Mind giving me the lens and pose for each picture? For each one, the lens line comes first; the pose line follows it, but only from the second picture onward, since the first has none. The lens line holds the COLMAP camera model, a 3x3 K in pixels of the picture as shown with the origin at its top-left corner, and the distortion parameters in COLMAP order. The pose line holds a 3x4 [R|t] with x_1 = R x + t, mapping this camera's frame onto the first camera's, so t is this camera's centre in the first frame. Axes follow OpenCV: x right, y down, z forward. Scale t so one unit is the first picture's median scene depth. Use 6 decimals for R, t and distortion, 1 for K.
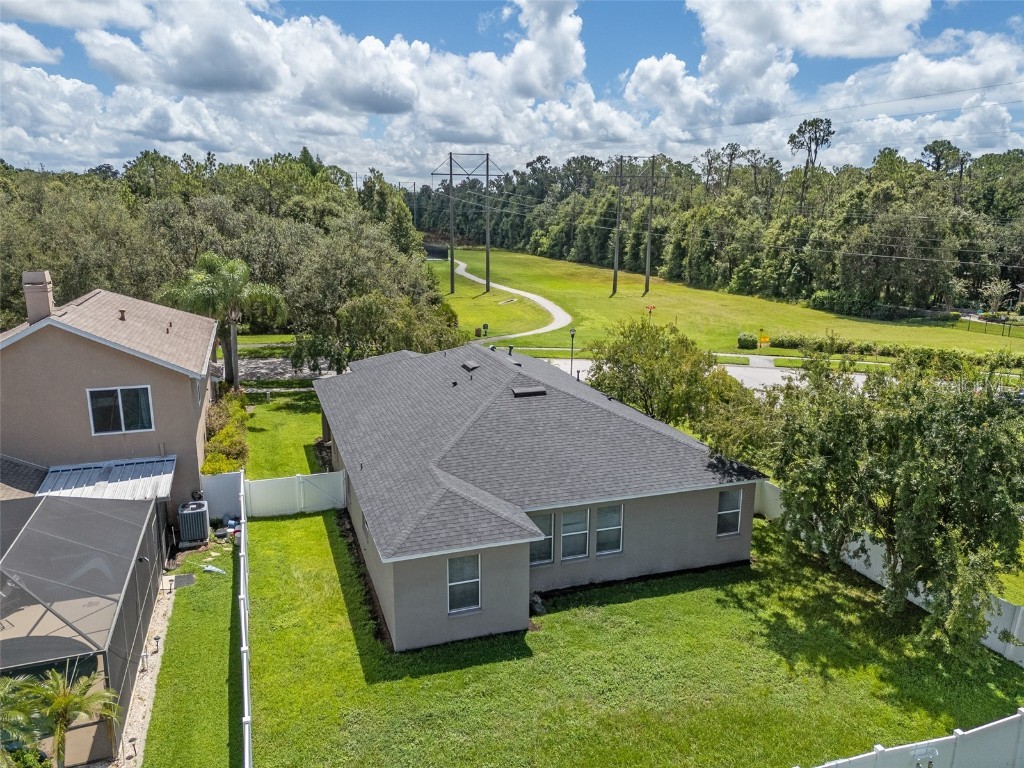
lens RADIAL K [[756.9, 0, 513.1], [0, 756.9, 383.6], [0, 0, 1]] dist [0.068831, -0.063568]
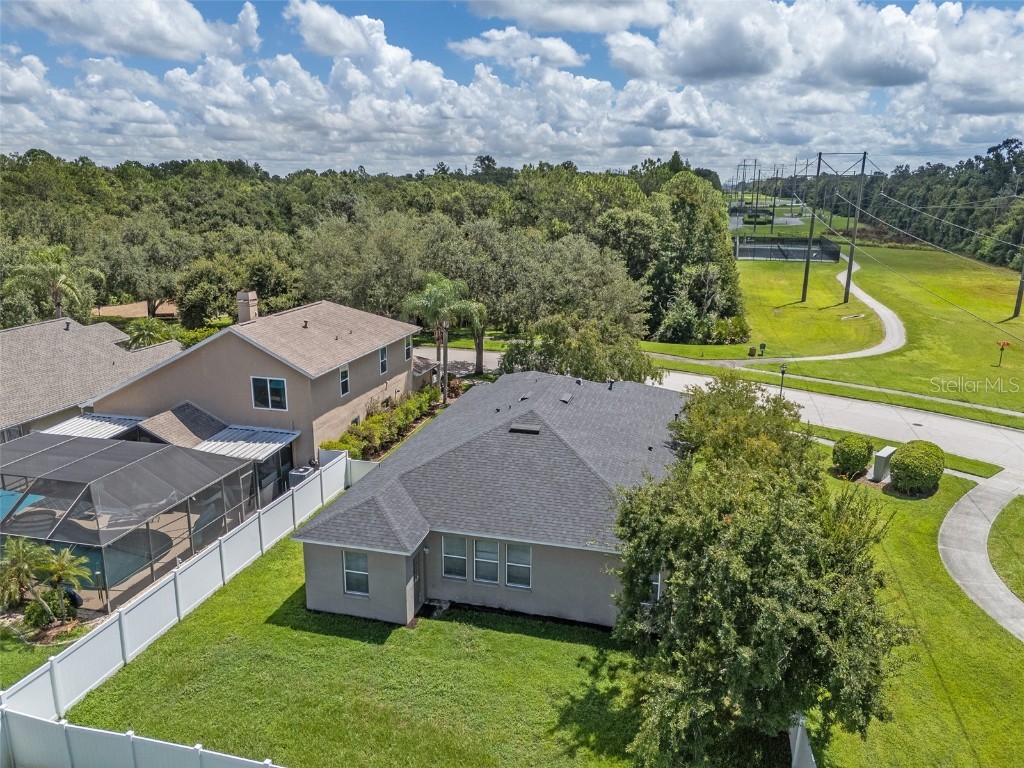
lens RADIAL K [[754.3, 0, 513.0], [0, 754.3, 384.3], [0, 0, 1]] dist [0.064396, -0.059860]
pose [[0.831589, 0.139537, -0.537578, 0.570286], [-0.127748, 0.990029, 0.059364, -0.113686], [0.540501, 0.019308, 0.841122, 0.050979]]
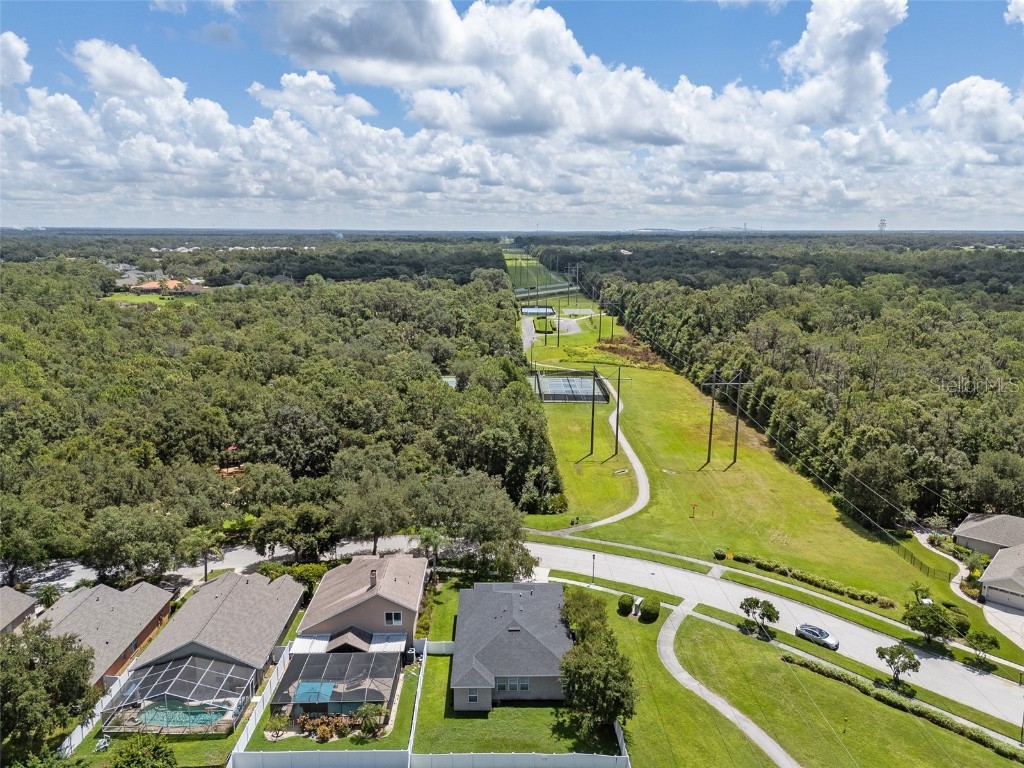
lens RADIAL K [[756.9, 0, 513.1], [0, 756.9, 383.6], [0, 0, 1]] dist [0.068831, -0.063568]
pose [[0.952467, 0.062391, -0.298183, 0.826724], [-0.071542, 0.997240, -0.019860, -0.868401], [0.296121, 0.040248, 0.954302, -1.862843]]
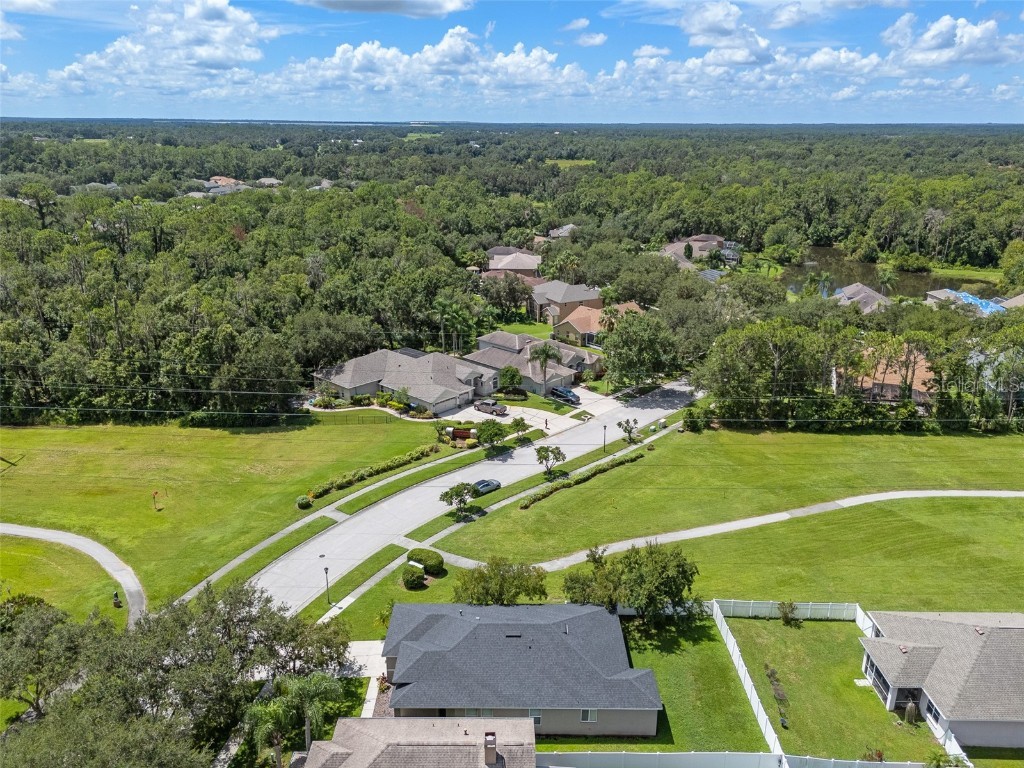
lens RADIAL K [[756.9, 0, 513.1], [0, 756.9, 383.6], [0, 0, 1]] dist [0.068831, -0.063568]
pose [[0.327816, -0.310612, 0.892220, -1.812464], [0.212134, 0.944492, 0.250868, -1.270643], [-0.920617, 0.107031, 0.375510, 0.179906]]
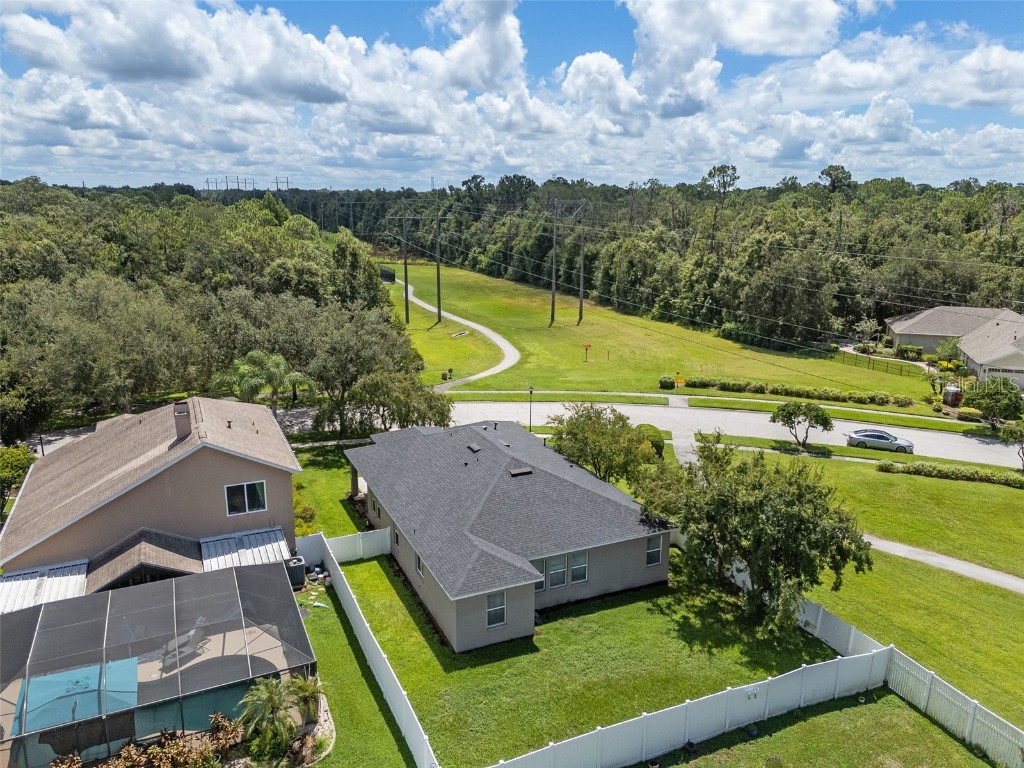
lens RADIAL K [[756.9, 0, 513.1], [0, 756.9, 383.6], [0, 0, 1]] dist [0.068831, -0.063568]
pose [[0.995518, -0.022389, 0.091880, -0.121222], [0.021255, 0.999686, 0.013300, -0.175251], [-0.092149, -0.011288, 0.995681, -0.452428]]
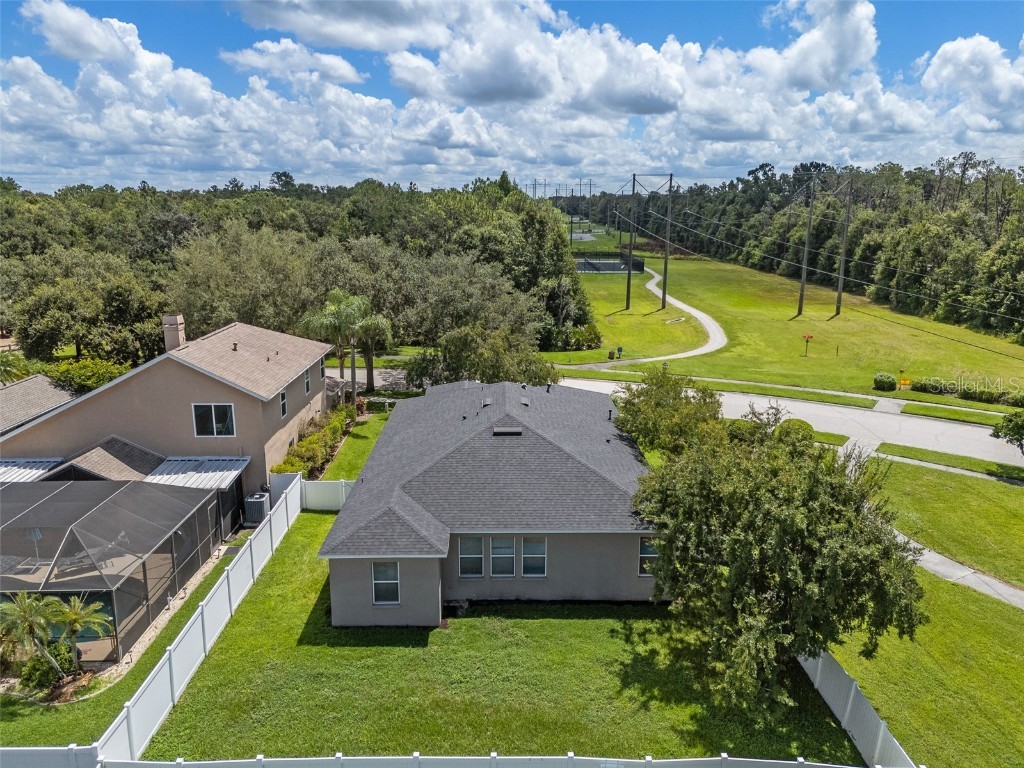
lens RADIAL K [[756.9, 0, 513.1], [0, 756.9, 383.6], [0, 0, 1]] dist [0.068831, -0.063568]
pose [[0.950159, 0.068768, -0.304088, 0.369003], [-0.068899, 0.997570, 0.010312, -0.074098], [0.304058, 0.011154, 0.952588, -0.122705]]
